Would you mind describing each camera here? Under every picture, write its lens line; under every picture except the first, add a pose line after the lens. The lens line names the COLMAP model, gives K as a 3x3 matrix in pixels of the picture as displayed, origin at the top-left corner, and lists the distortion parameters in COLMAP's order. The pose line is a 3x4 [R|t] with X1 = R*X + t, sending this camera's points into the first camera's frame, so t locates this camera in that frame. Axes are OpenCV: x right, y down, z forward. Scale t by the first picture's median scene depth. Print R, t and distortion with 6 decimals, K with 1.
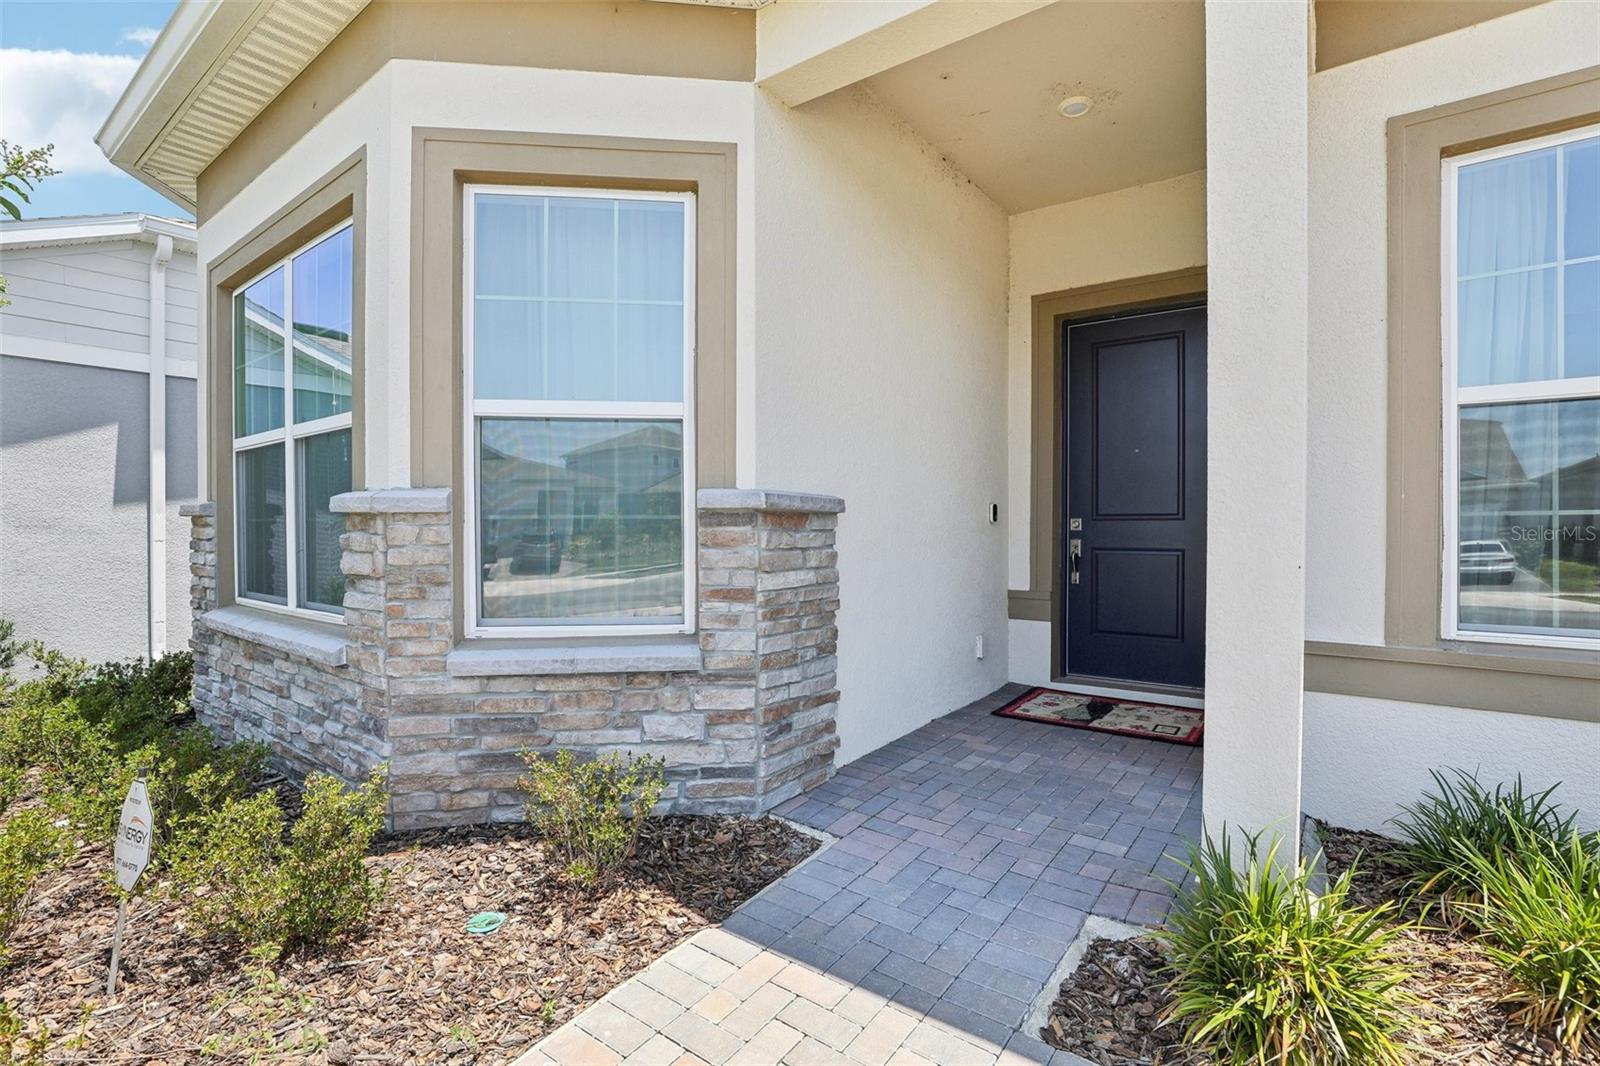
lens RADIAL K [[732.5, 0, 789.1], [0, 732.5, 522.4], [0, 0, 1]] dist [-0.018145, 0.004747]
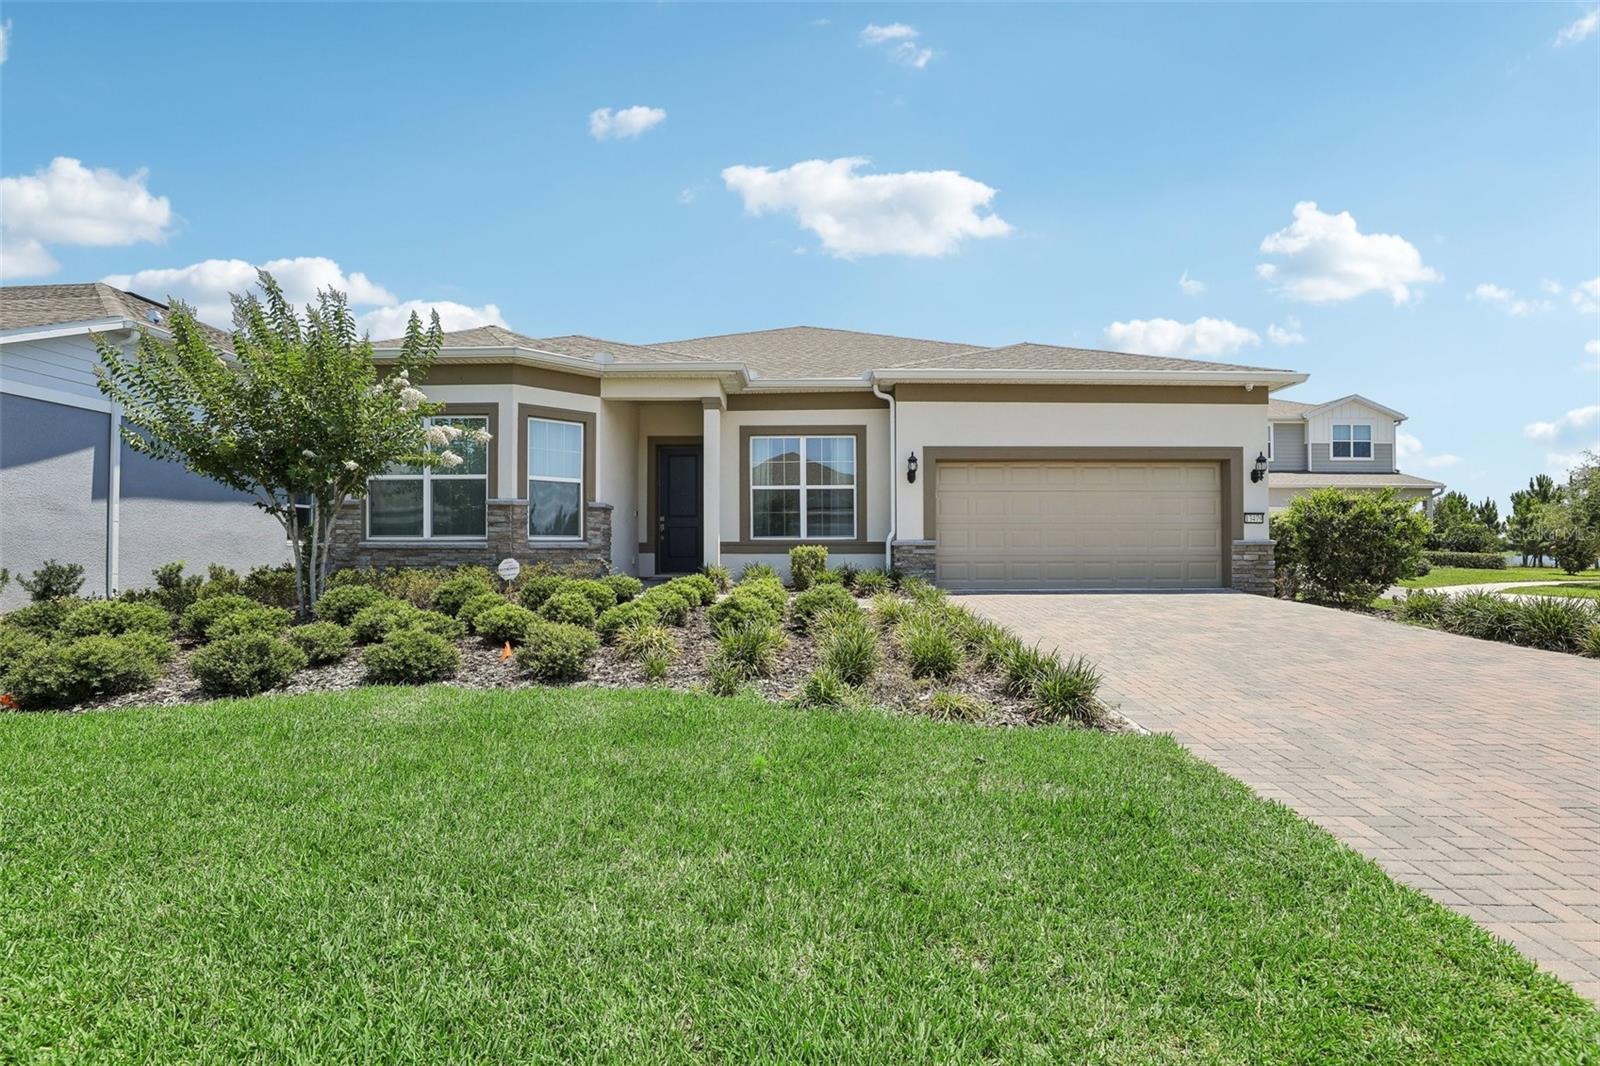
lens RADIAL K [[732.5, 0, 796.5], [0, 732.5, 537.5], [0, 0, 1]] dist [-0.018145, 0.004747]
pose [[0.800560, 0.007228, 0.599209, -0.886959], [-0.001058, 0.999943, -0.010648, 0.103967], [-0.599252, 0.007890, 0.800522, -1.576537]]
